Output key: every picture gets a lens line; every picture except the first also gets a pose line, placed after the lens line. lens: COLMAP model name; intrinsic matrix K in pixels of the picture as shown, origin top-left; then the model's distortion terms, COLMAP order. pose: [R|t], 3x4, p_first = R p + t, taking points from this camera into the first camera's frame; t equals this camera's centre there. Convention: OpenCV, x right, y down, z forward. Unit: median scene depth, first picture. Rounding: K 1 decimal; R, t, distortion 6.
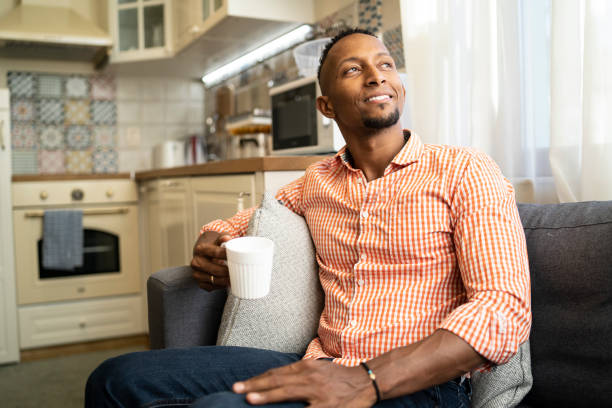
lens RADIAL K [[560.0, 0, 306.0], [0, 560.0, 204.0], [0, 0, 1]] dist [-0.039181, -0.004214]
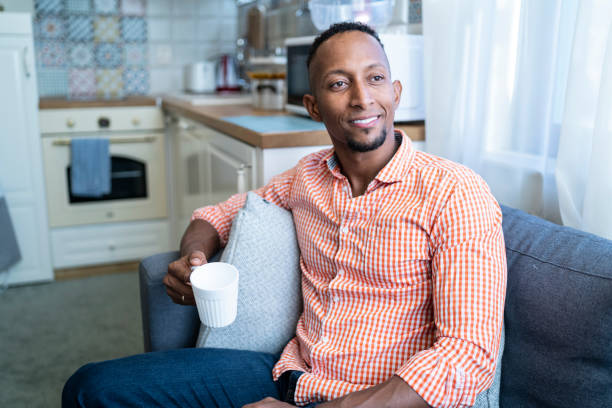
lens RADIAL K [[555.6, 0, 306.0], [0, 555.6, 204.0], [0, 0, 1]] dist [-0.015079, -0.002716]
pose [[0.995957, 0.051399, -0.073668, 0.109309], [-0.037503, 0.983146, 0.178937, -0.200370], [0.081624, -0.175451, 0.981099, 0.056798]]
